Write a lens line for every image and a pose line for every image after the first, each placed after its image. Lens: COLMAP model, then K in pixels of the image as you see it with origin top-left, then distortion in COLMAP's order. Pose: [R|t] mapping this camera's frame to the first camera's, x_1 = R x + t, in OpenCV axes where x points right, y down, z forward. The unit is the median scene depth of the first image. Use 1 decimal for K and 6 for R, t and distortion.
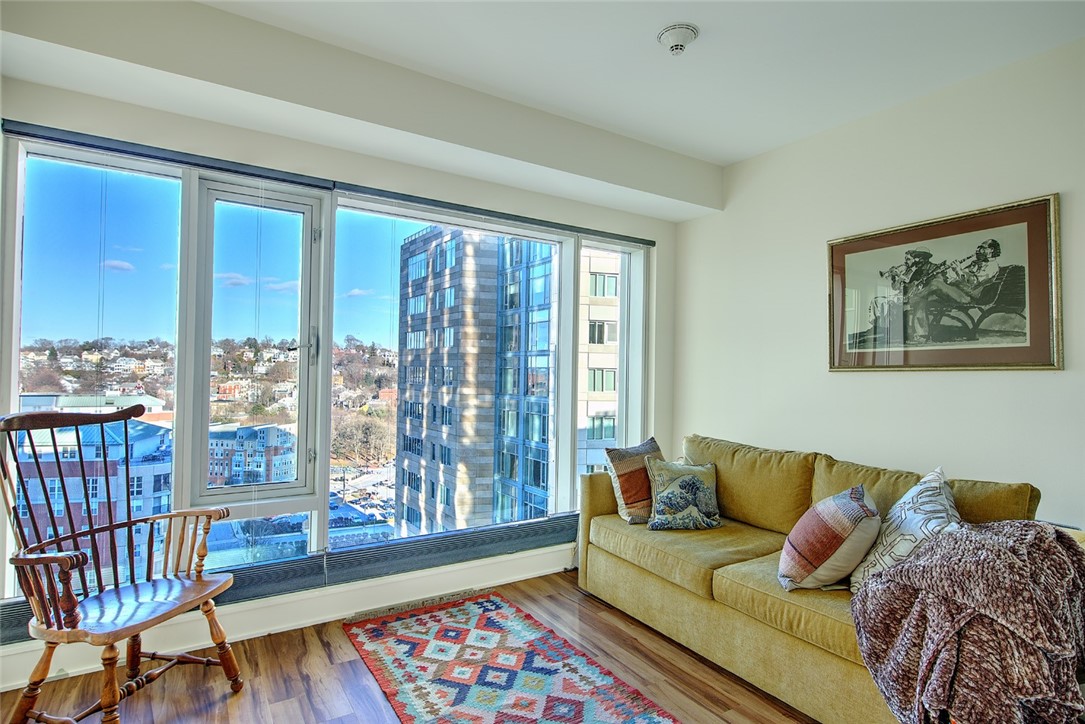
lens RADIAL K [[575.9, 0, 546.9], [0, 575.9, 359.3], [0, 0, 1]] dist [0.010626, -0.007125]
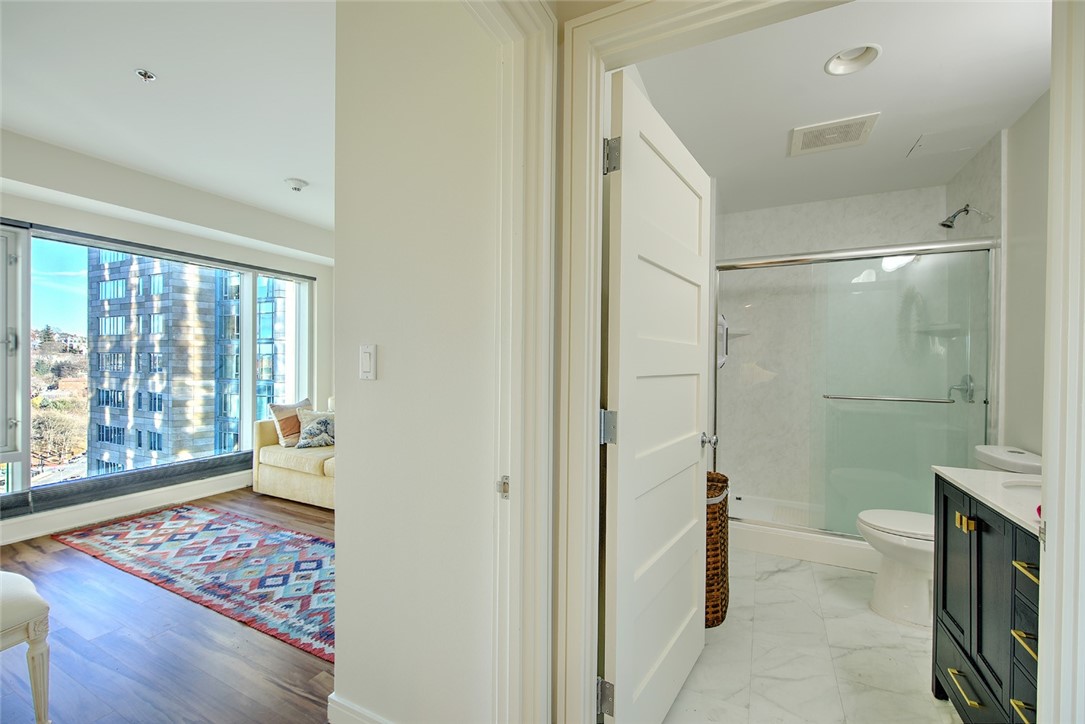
lens RADIAL K [[452.8, 0, 551.6], [0, 452.8, 363.0], [0, 0, 1]] dist [0.008281, -0.003237]
pose [[0.856368, -0.012672, 0.516211, 0.127245], [-0.005666, 0.999408, 0.033933, -0.017336], [-0.516335, -0.031983, 0.855789, -0.562997]]
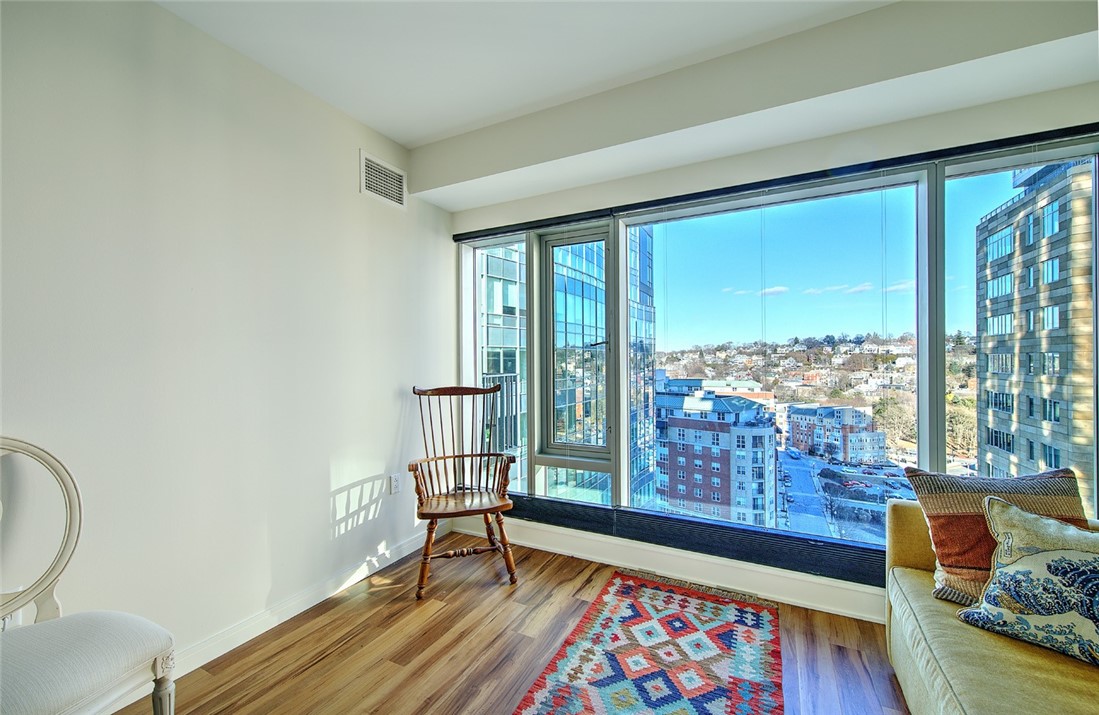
lens RADIAL K [[436.6, 0, 539.8], [0, 436.6, 357.3], [0, 0, 1]] dist [0.001863, -0.000771]
pose [[0.488625, -0.029376, -0.871999, 0.351664], [0.036476, 0.999247, -0.013223, 0.015825], [0.871731, -0.025346, 0.489329, 0.394658]]
